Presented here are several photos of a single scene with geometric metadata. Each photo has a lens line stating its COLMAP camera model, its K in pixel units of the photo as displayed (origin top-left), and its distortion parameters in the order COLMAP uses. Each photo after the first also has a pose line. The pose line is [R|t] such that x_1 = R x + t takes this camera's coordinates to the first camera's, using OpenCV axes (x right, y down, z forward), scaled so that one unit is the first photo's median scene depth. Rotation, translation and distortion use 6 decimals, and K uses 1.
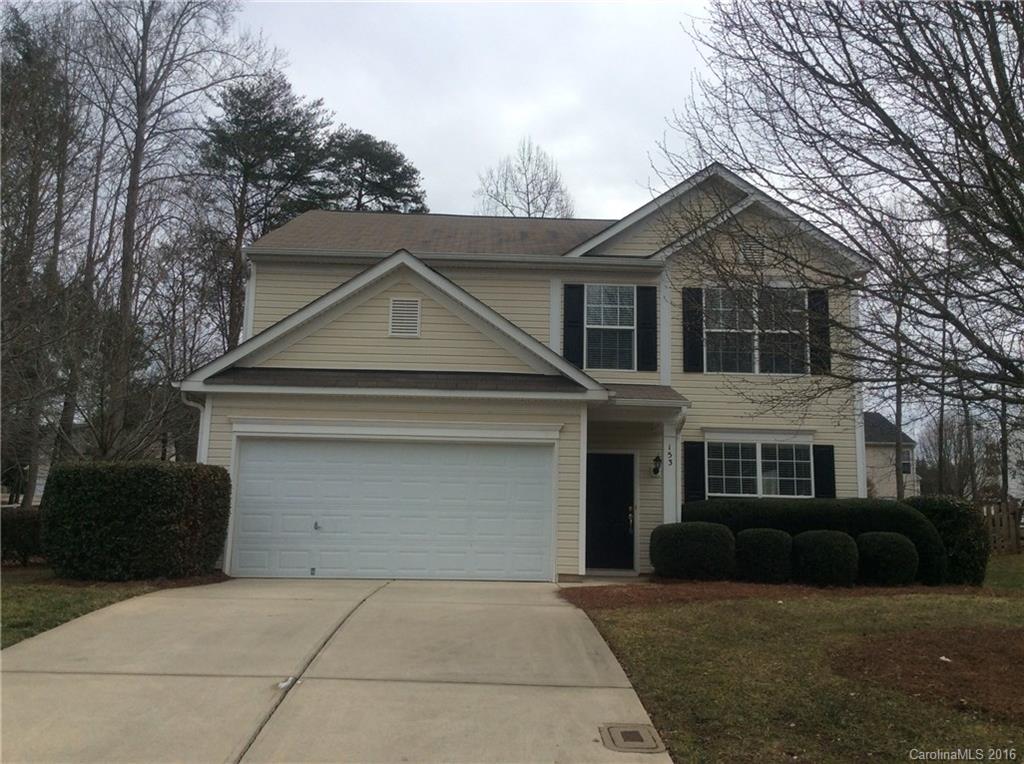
lens RADIAL K [[949.2, 0, 512.0], [0, 949.2, 382.0], [0, 0, 1]] dist [0.153157, 0.002904]
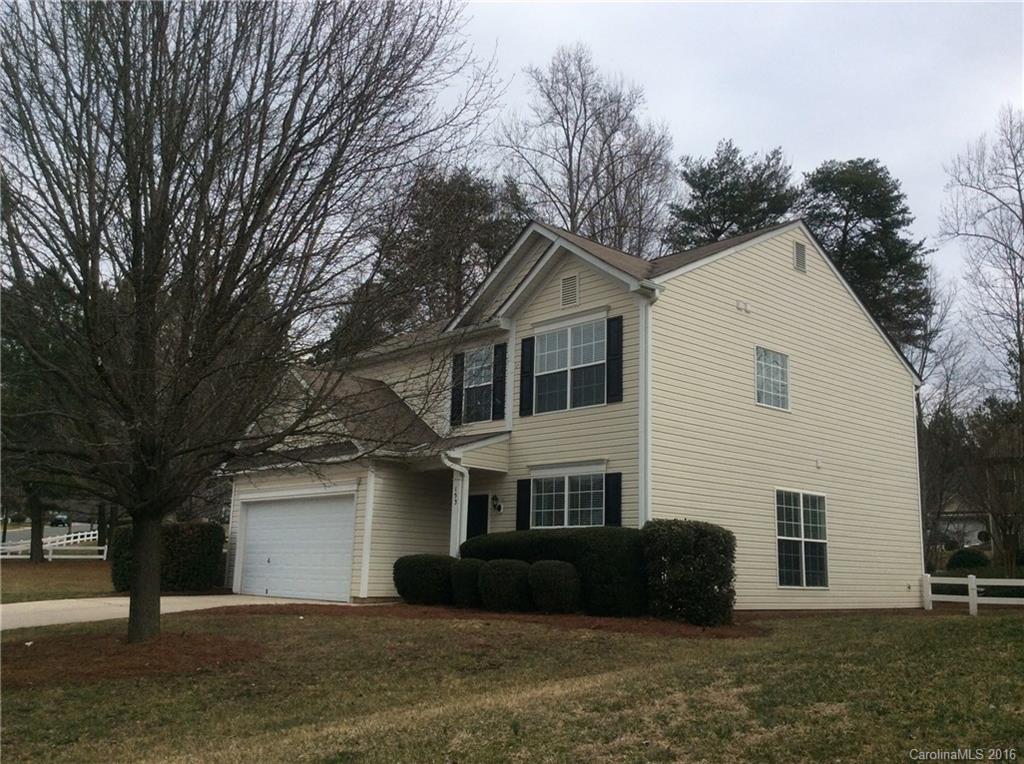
lens RADIAL K [[949.2, 0, 512.0], [0, 949.2, 382.0], [0, 0, 1]] dist [0.153157, 0.002904]
pose [[0.648101, -0.144956, -0.747632, 1.011797], [0.116190, 0.989046, -0.091041, 0.049455], [0.752639, -0.027863, 0.657844, 0.272993]]
